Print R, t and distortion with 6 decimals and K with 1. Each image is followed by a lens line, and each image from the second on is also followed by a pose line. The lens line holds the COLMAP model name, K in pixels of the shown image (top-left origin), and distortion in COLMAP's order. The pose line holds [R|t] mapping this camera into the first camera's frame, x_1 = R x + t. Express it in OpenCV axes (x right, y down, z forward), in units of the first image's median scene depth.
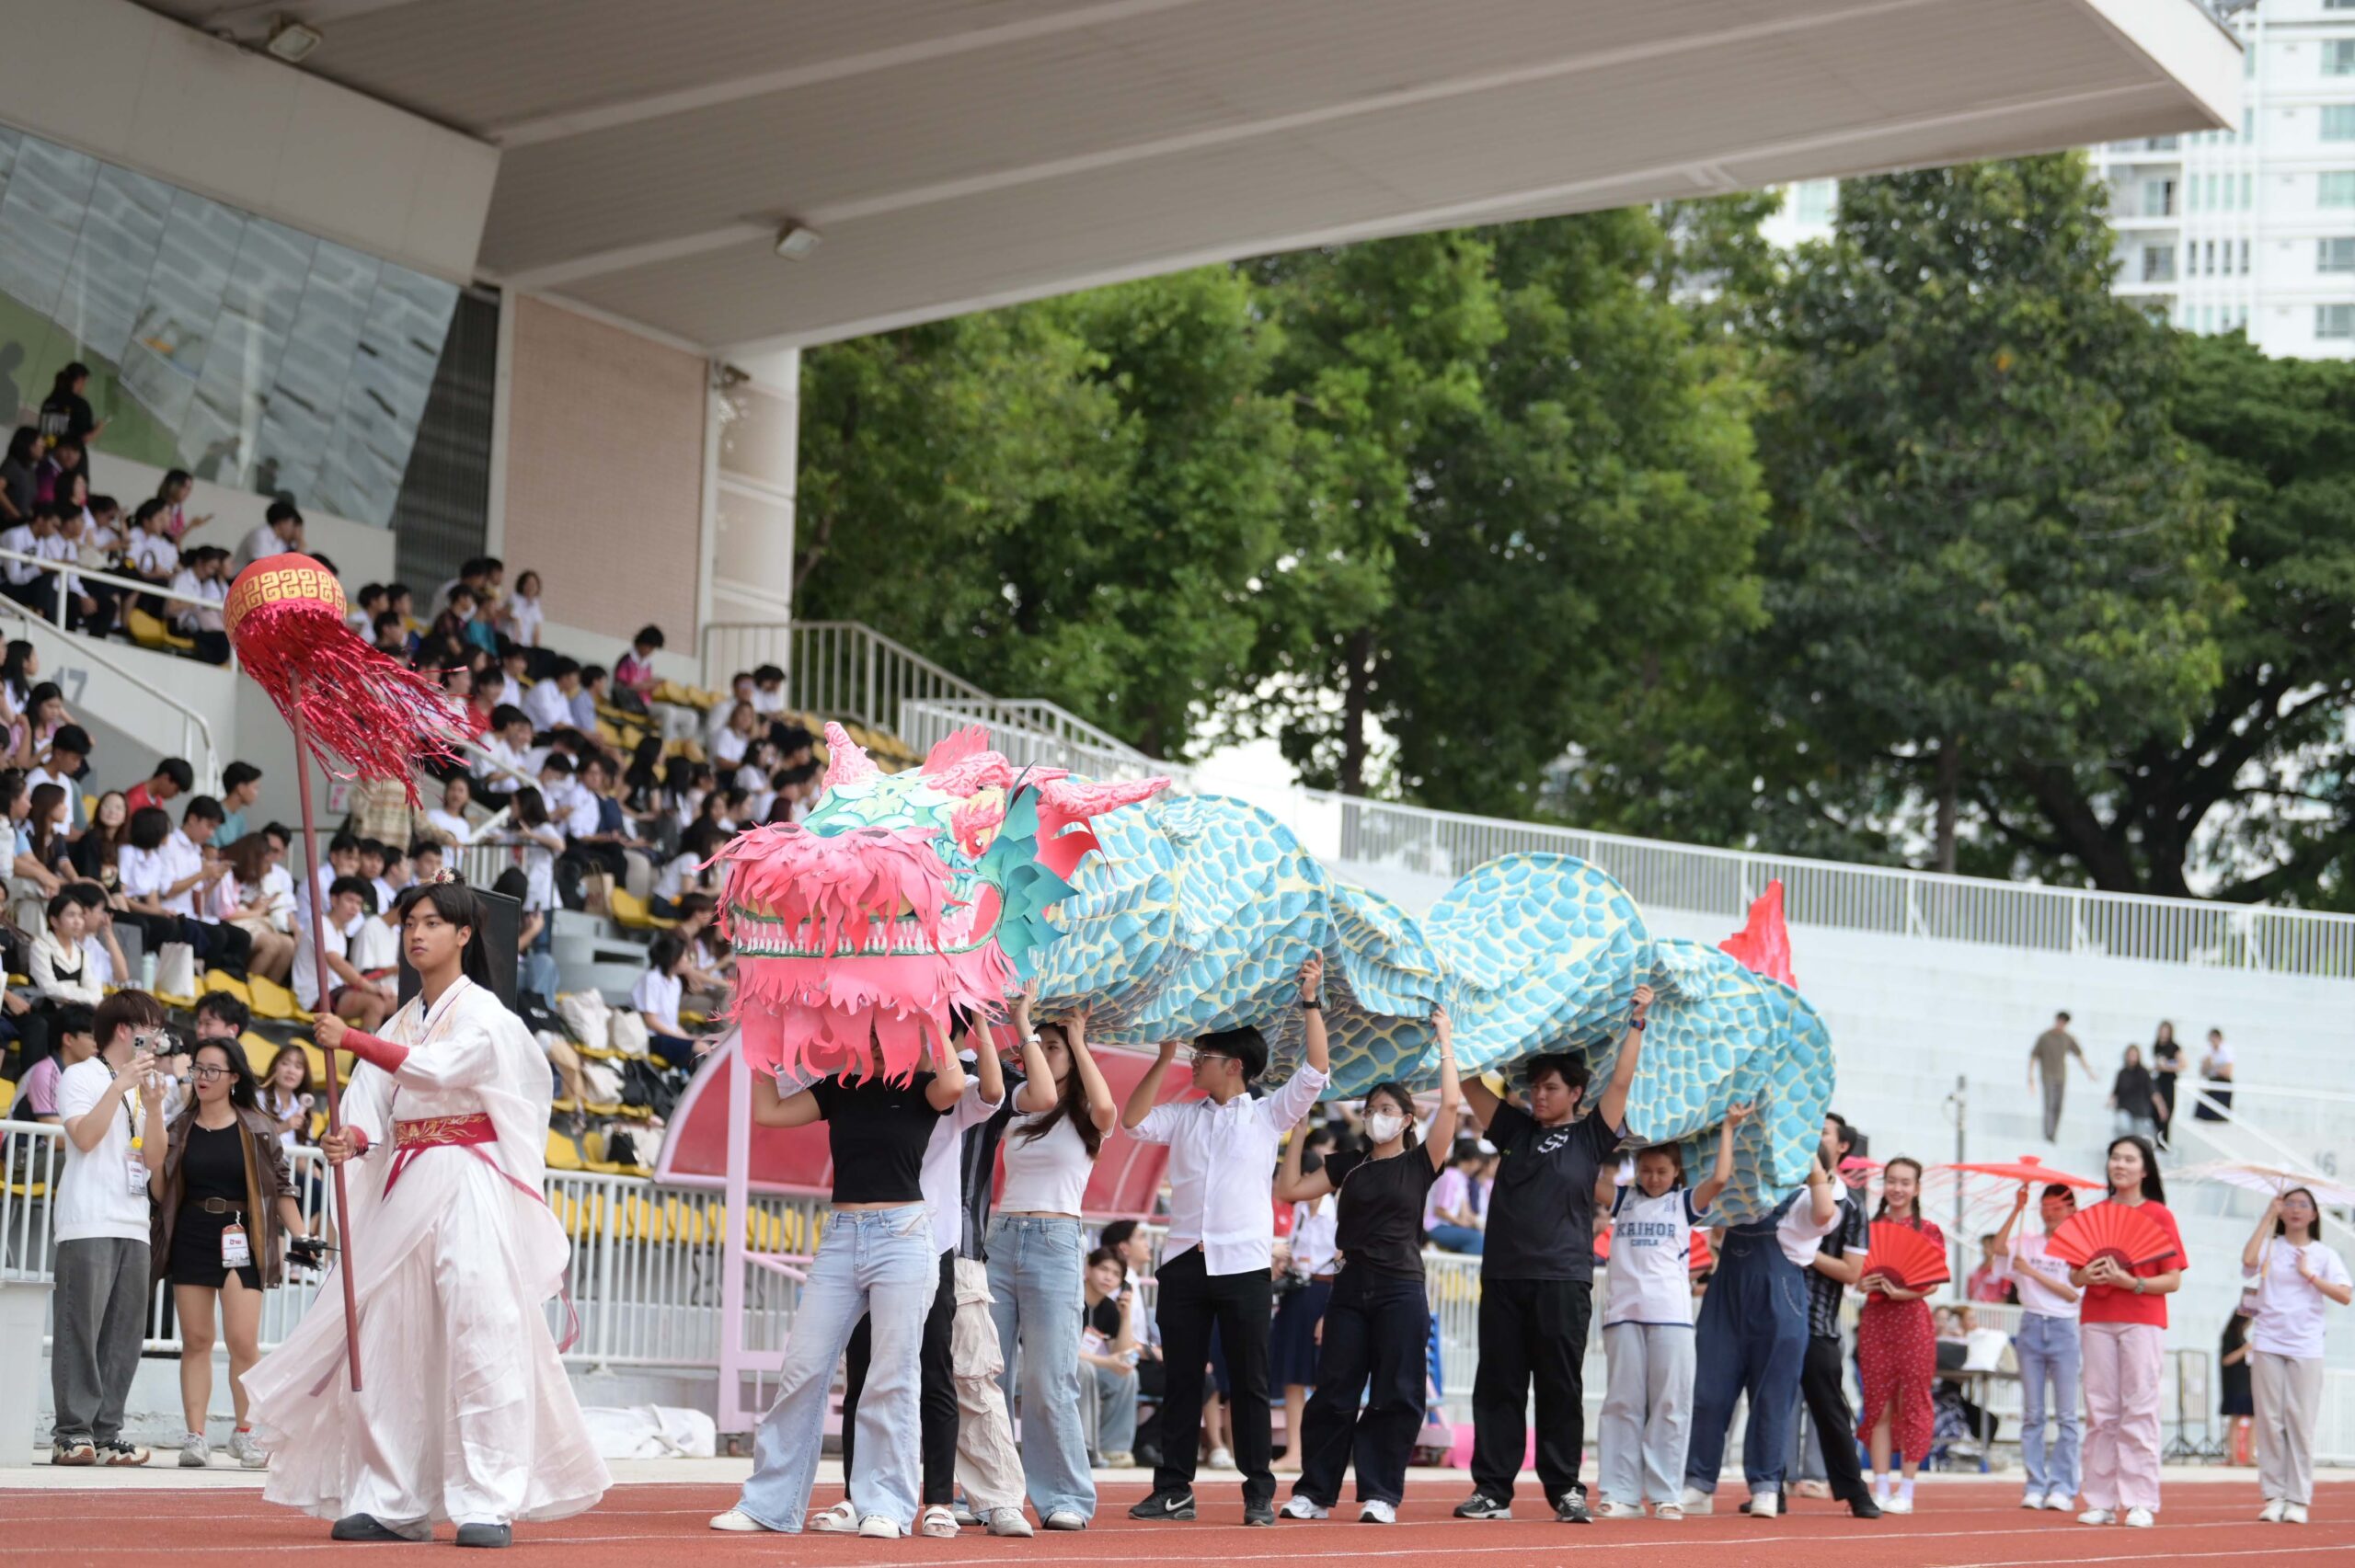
lens RADIAL K [[6885.5, 0, 1177.5], [0, 6885.5, 784.0], [0, 0, 1]] dist [-0.388689, 1.129521]
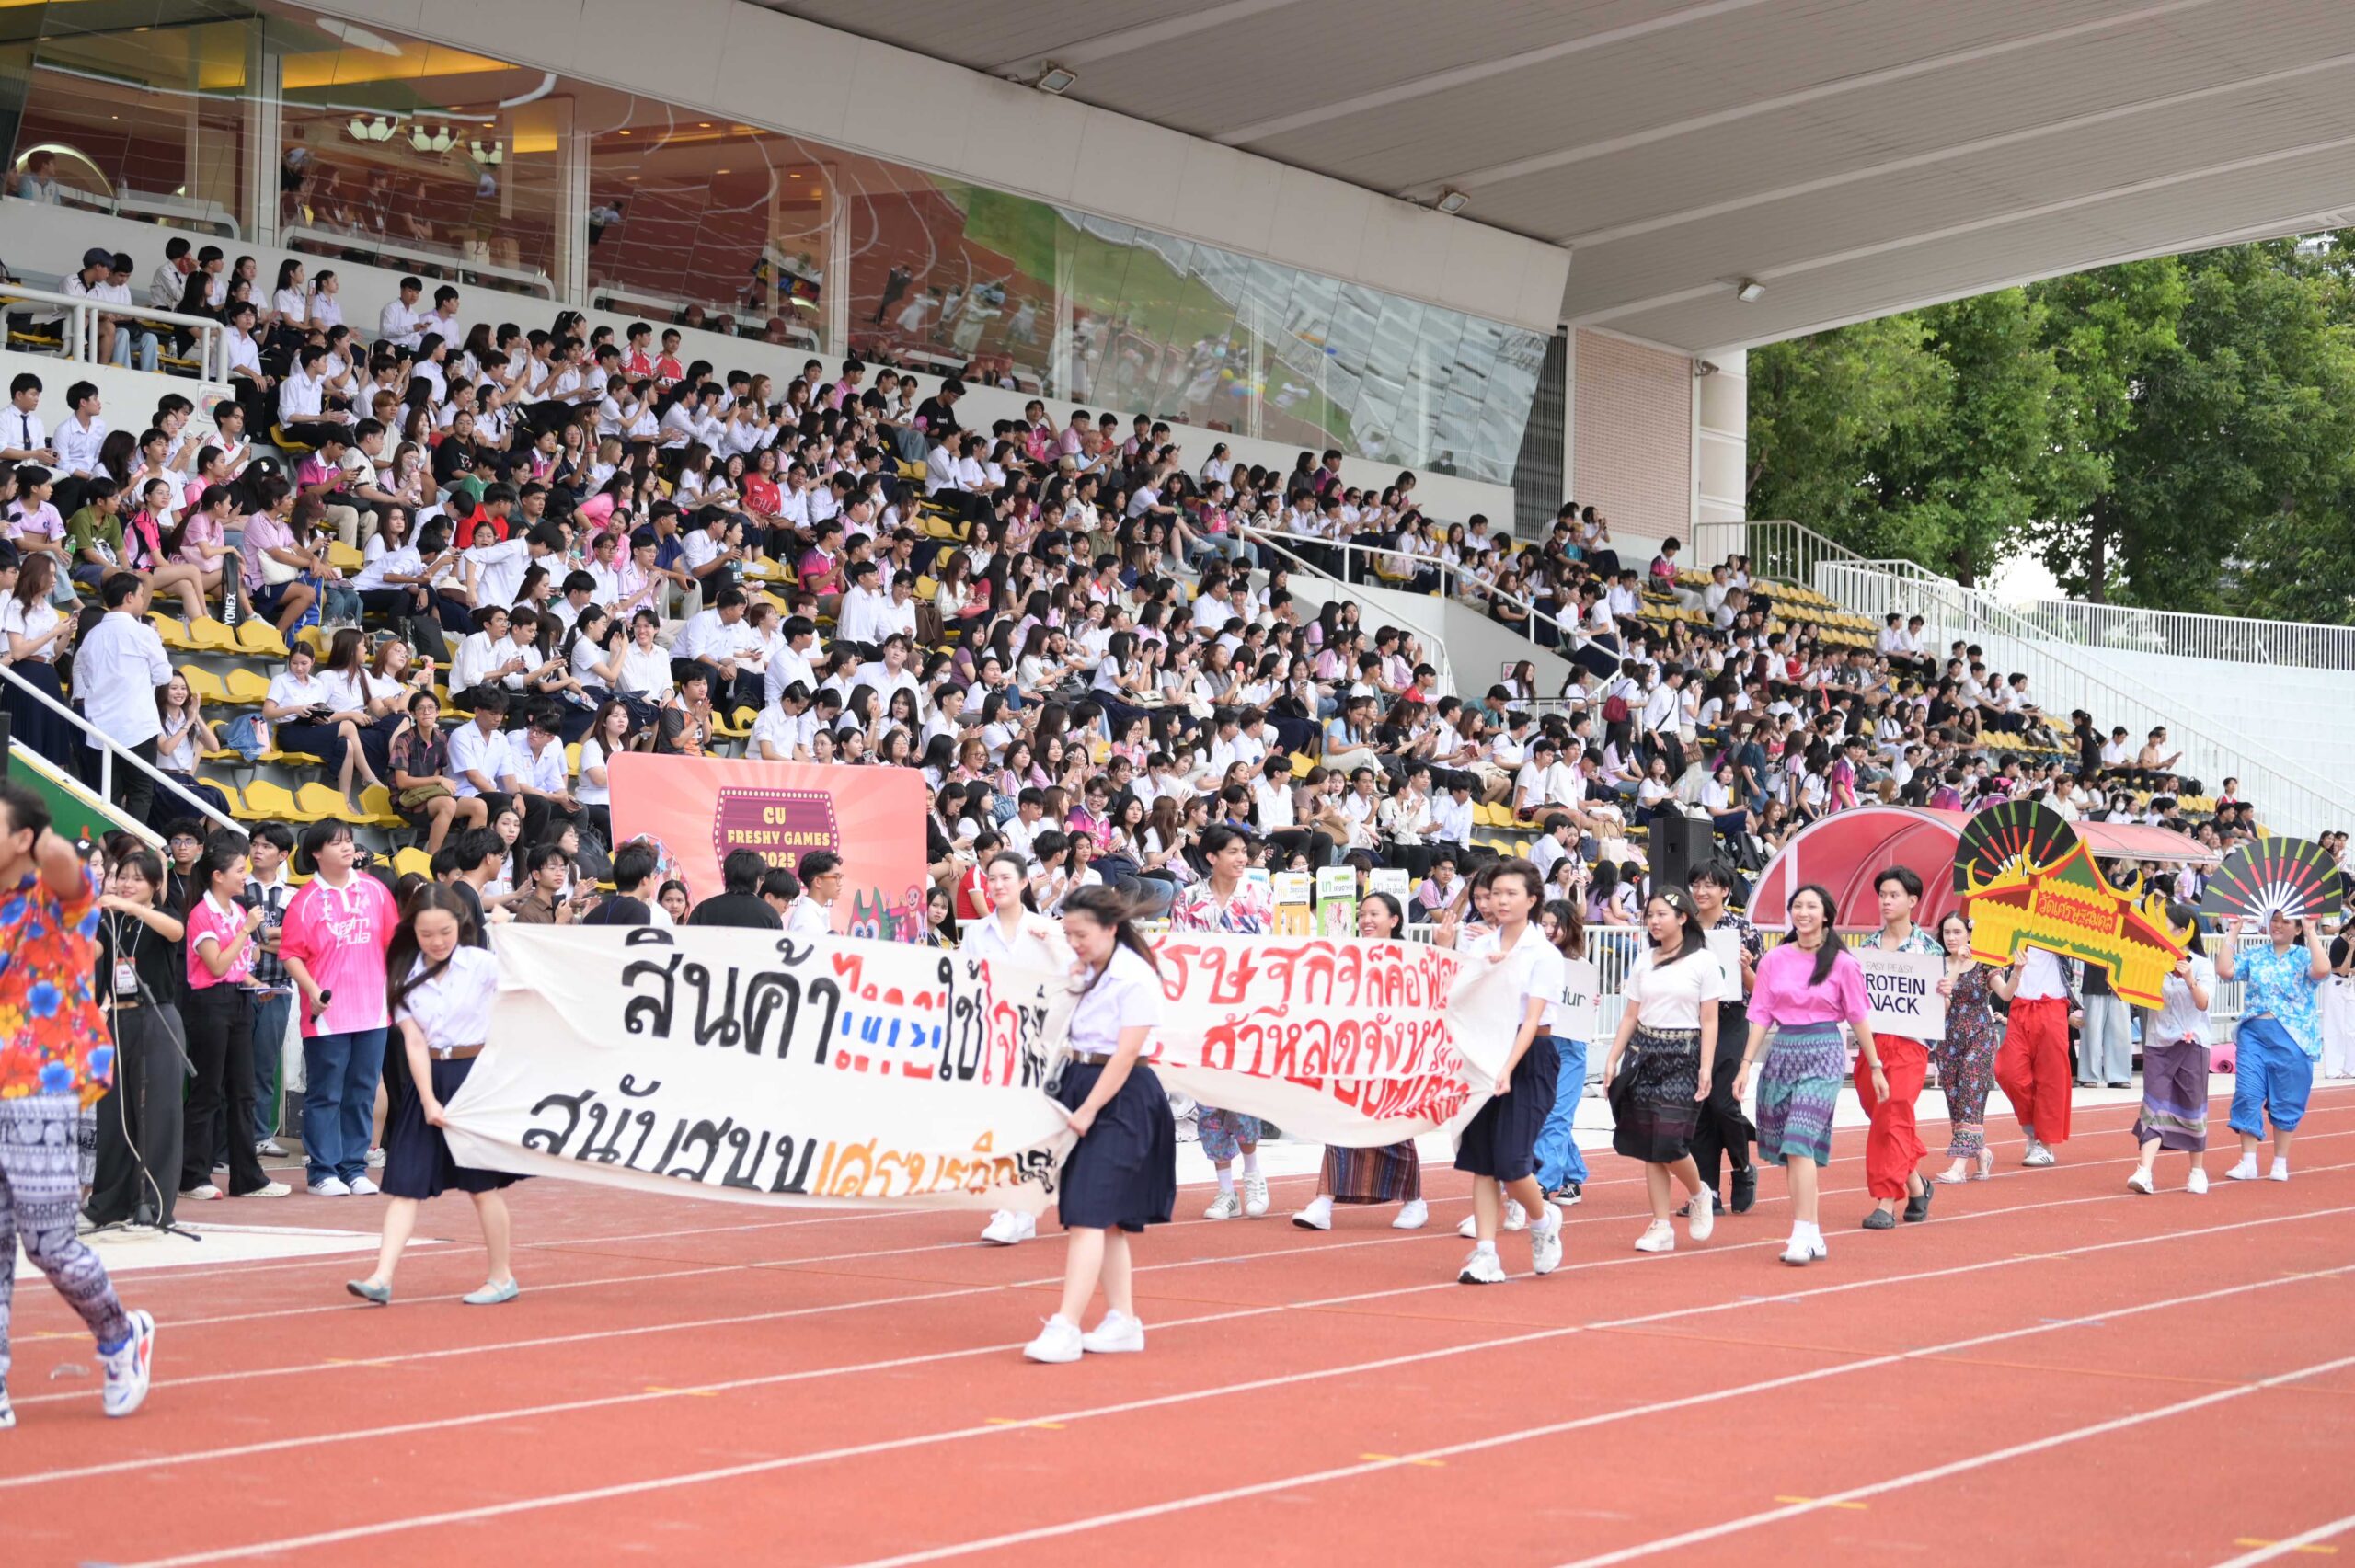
lens RADIAL K [[4703.5, 0, 1177.5], [0, 4703.5, 784.0], [0, 0, 1]] dist [-0.020618, 0.263230]
pose [[0.986746, -0.022758, -0.160669, -0.012645], [0.031671, 0.998085, 0.053136, -0.024734], [0.159152, -0.057520, 0.985577, -0.109465]]
